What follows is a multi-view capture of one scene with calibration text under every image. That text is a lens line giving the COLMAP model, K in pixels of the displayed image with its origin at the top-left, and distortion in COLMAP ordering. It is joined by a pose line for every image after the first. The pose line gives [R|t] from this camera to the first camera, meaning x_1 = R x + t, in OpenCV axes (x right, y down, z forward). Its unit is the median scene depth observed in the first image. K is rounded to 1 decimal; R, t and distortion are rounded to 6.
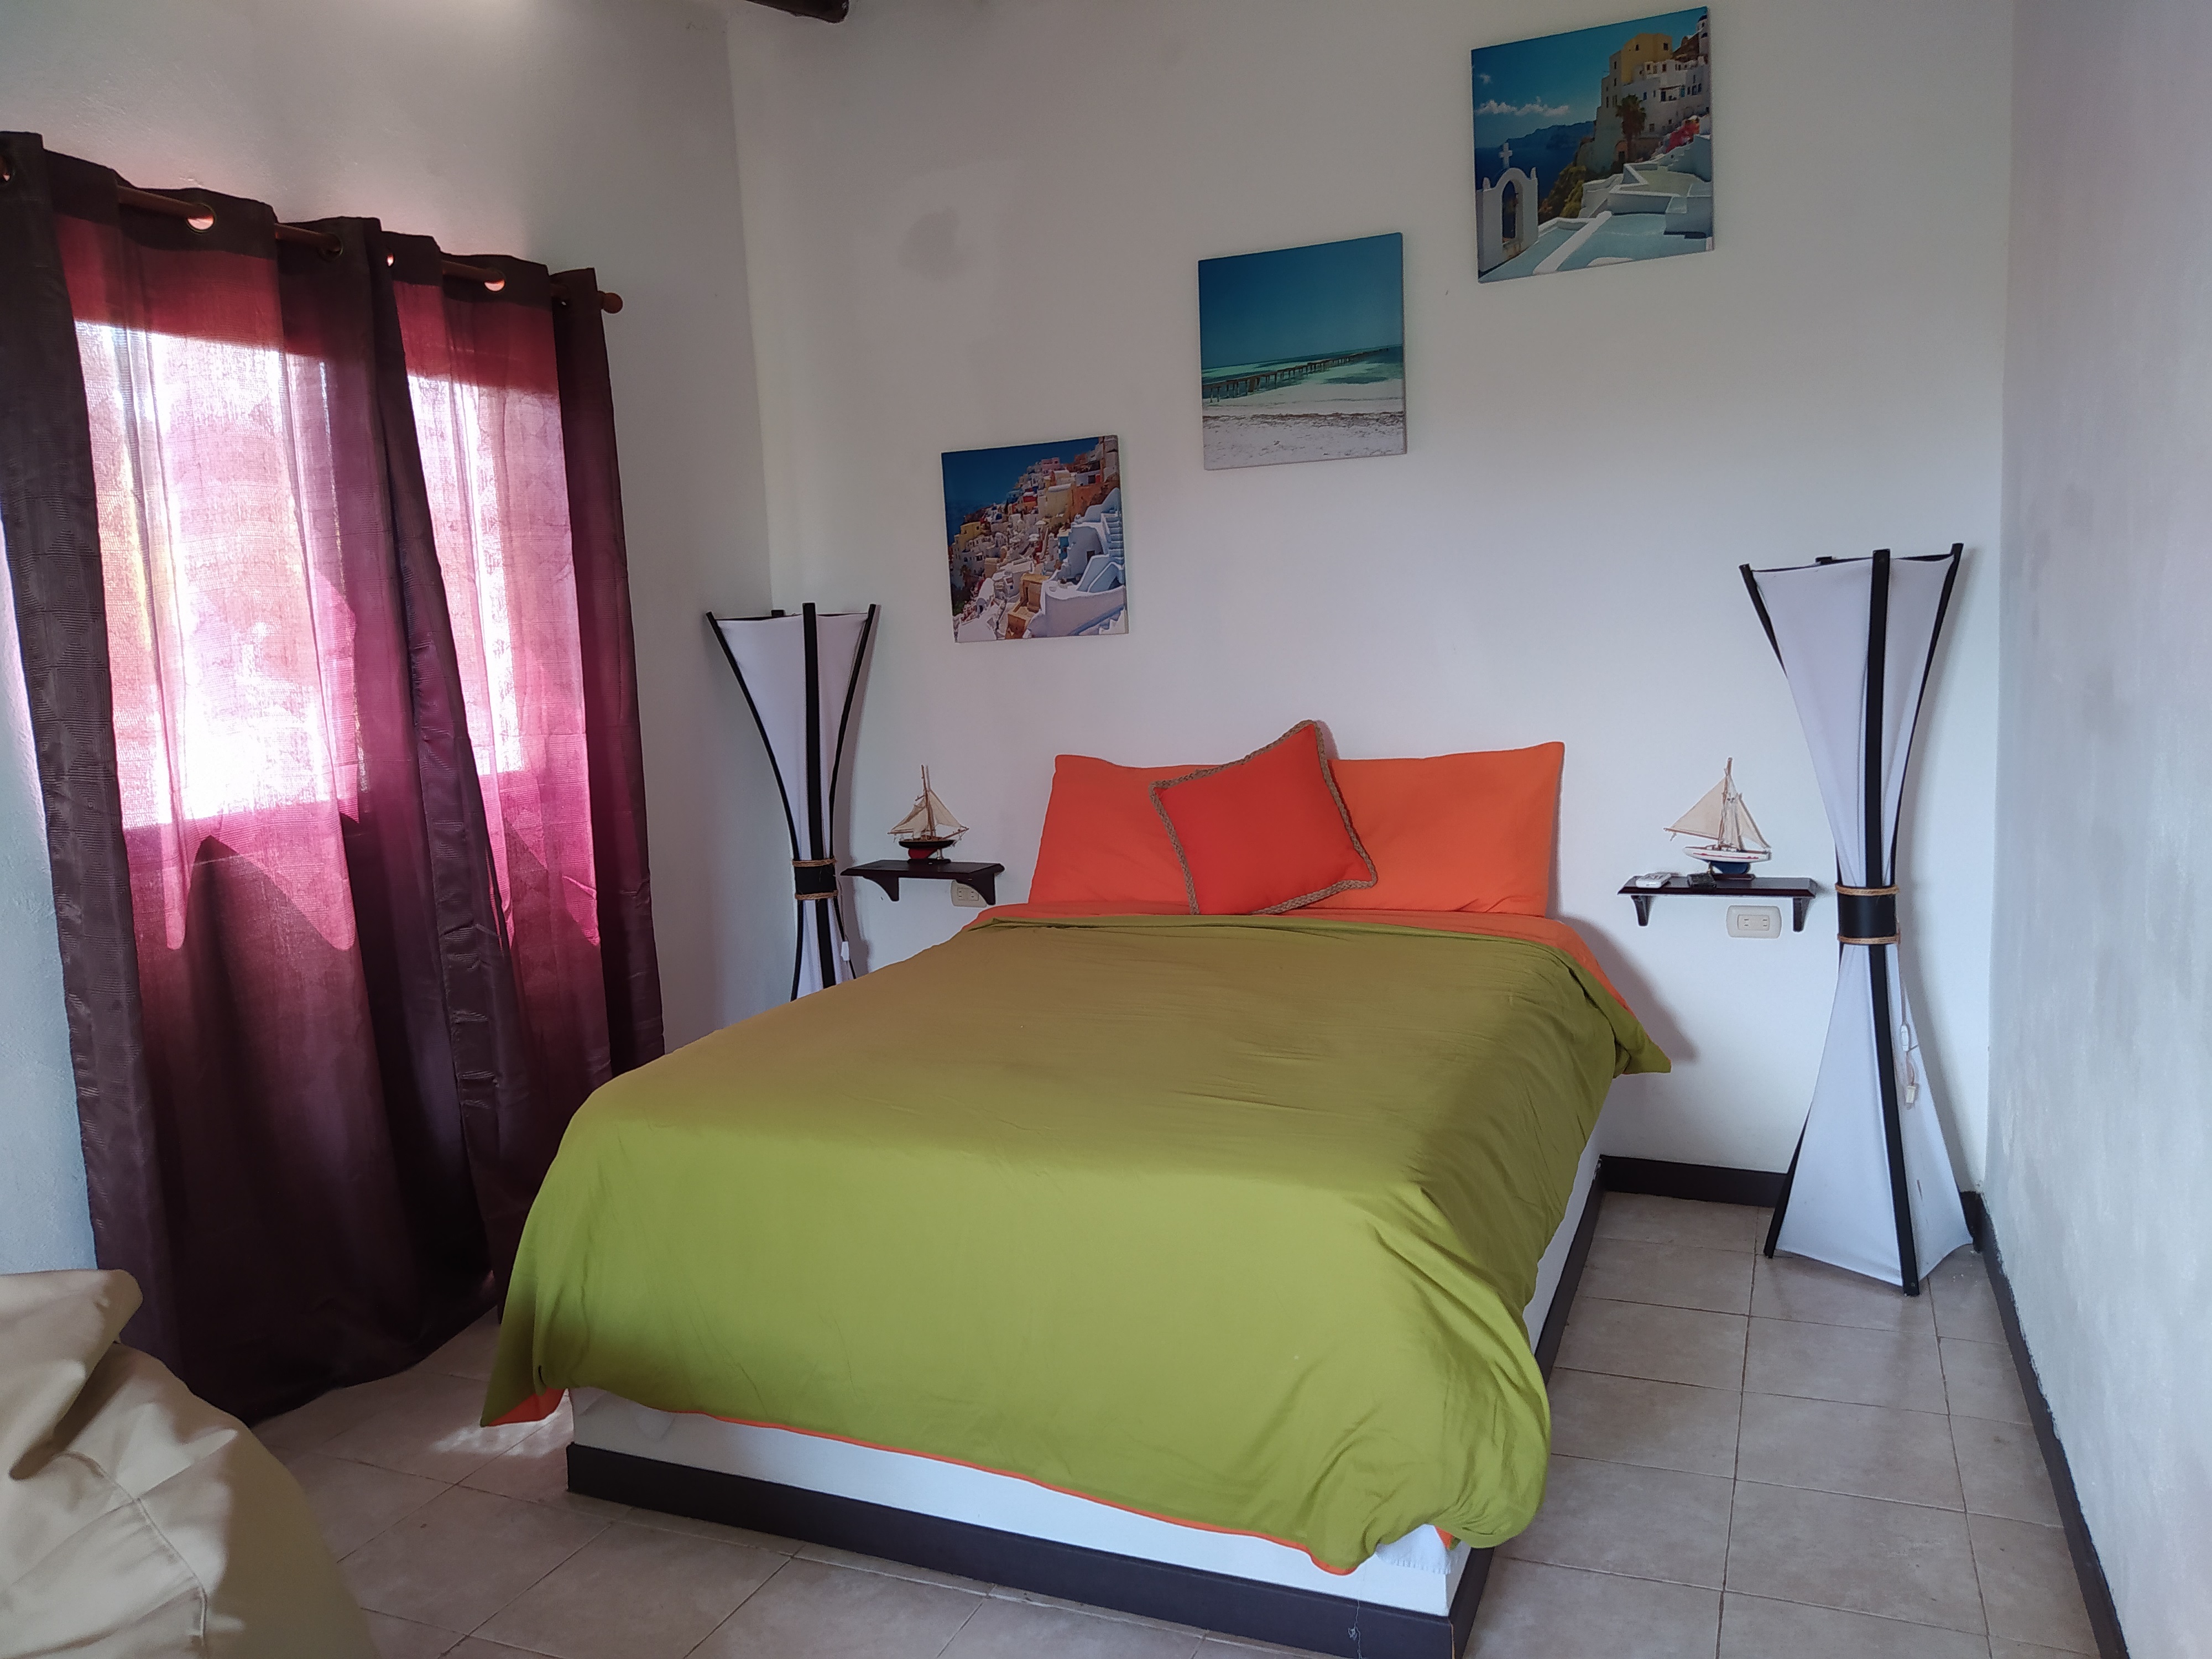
lens RADIAL K [[1656.2, 0, 1106.0], [0, 1656.2, 829.5], [0, 0, 1]] dist [0.134648, -0.193985]
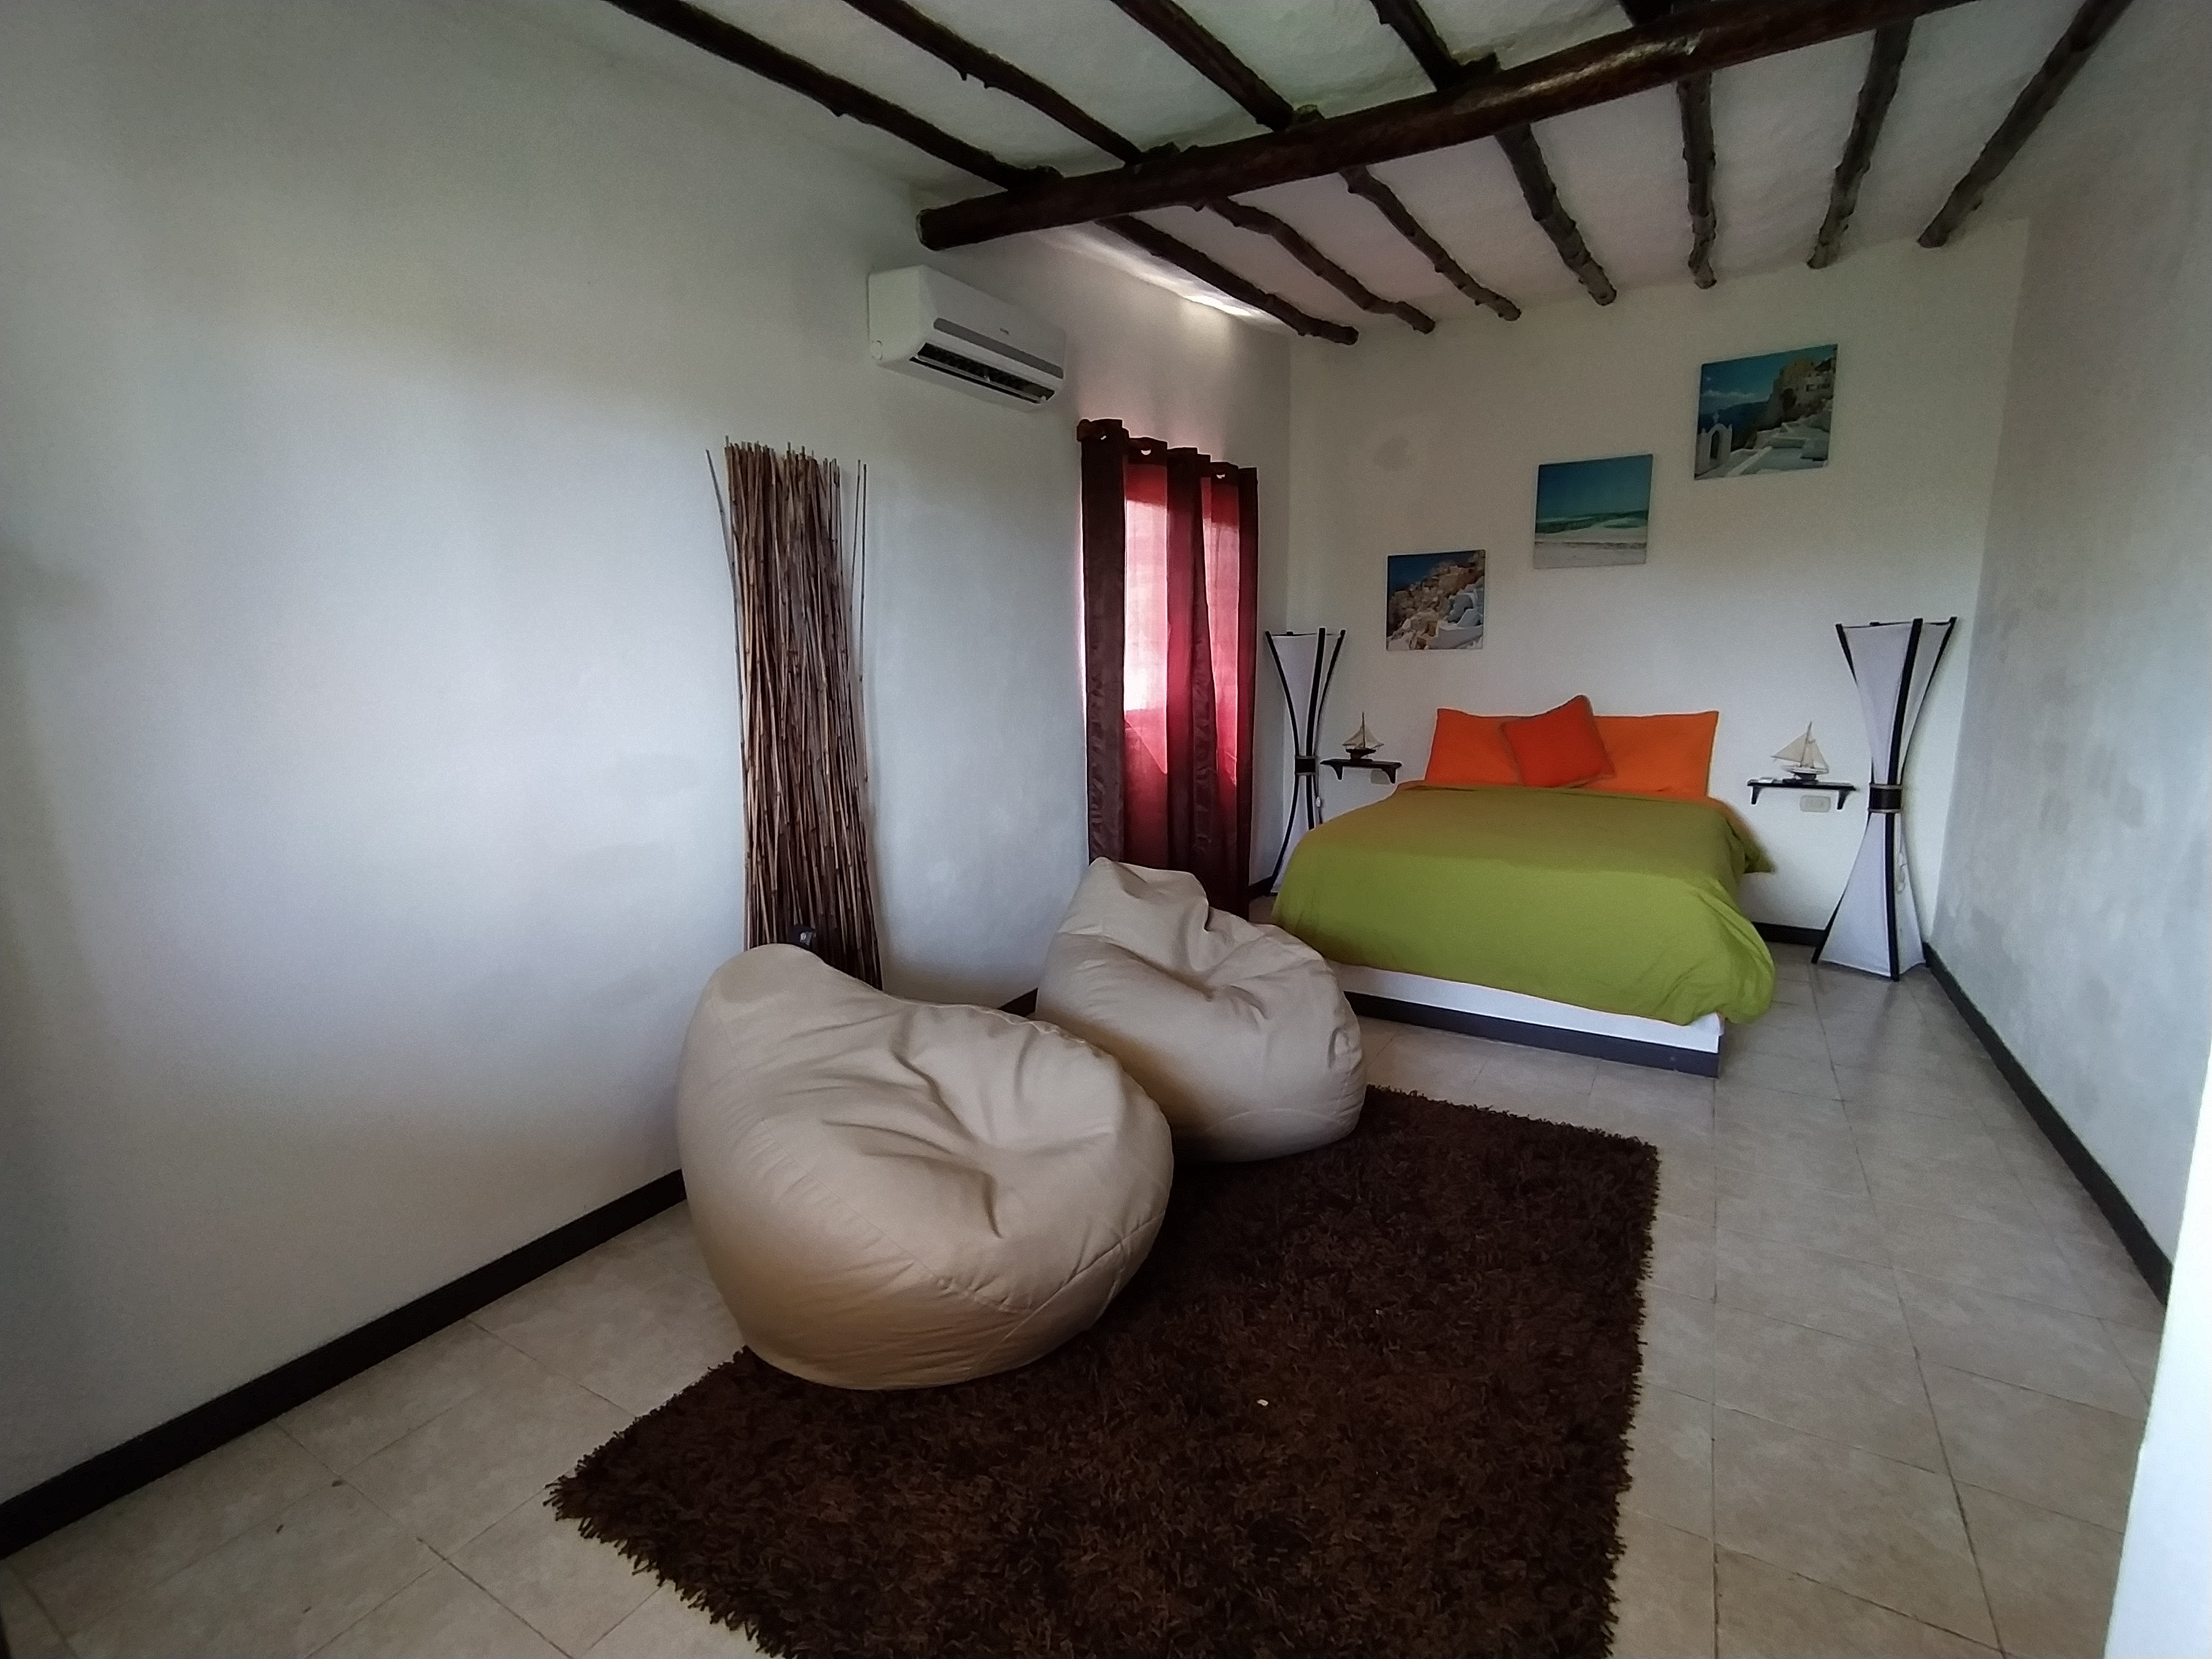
lens RADIAL K [[1061.0, 0, 1106.0], [0, 1061.0, 829.5], [0, 0, 1]] dist [-0.001054, 0.040010]
pose [[0.992207, 0.058979, -0.109756, -0.315728], [-0.054646, 0.997619, 0.042081, 0.078042], [0.111976, -0.035755, 0.993067, -0.368026]]
